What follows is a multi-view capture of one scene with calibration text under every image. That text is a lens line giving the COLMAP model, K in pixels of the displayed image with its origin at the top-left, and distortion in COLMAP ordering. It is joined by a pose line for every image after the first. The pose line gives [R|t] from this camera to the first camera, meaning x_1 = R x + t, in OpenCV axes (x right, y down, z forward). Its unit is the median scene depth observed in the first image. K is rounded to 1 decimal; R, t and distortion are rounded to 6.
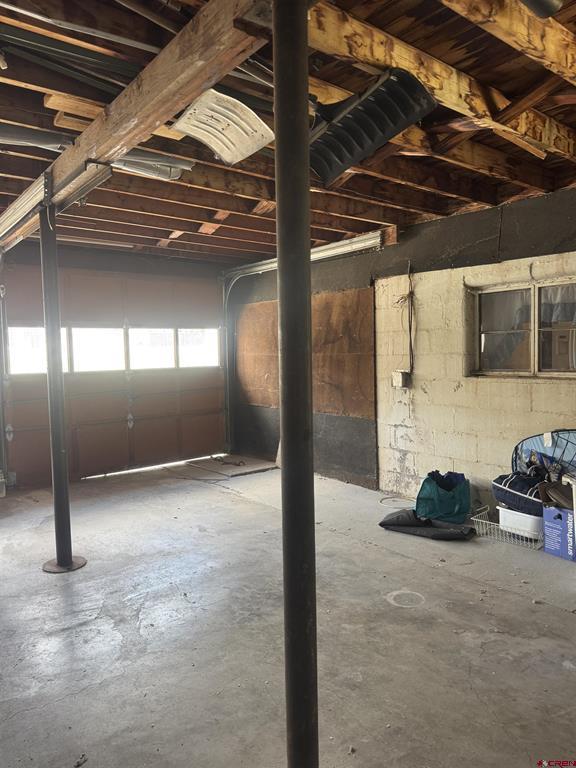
lens RADIAL K [[543.0, 0, 282.4], [0, 543.0, 382.4], [0, 0, 1]] dist [0.106882, -0.171141]
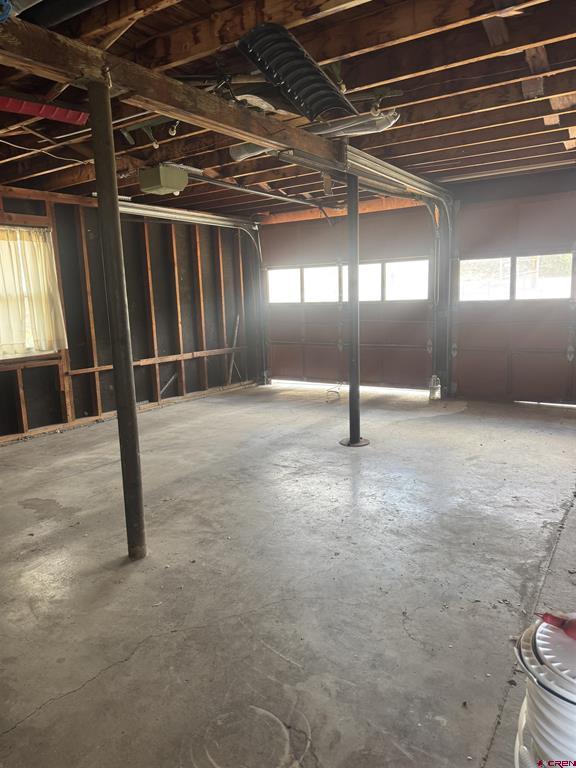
lens RADIAL K [[543.0, 0, 282.4], [0, 543.0, 382.4], [0, 0, 1]] dist [0.106882, -0.171141]
pose [[0.326554, 0.163022, -0.931014, 0.793020], [-0.031281, 0.986338, 0.161737, -0.032319], [0.944661, -0.023693, 0.327192, 0.388647]]
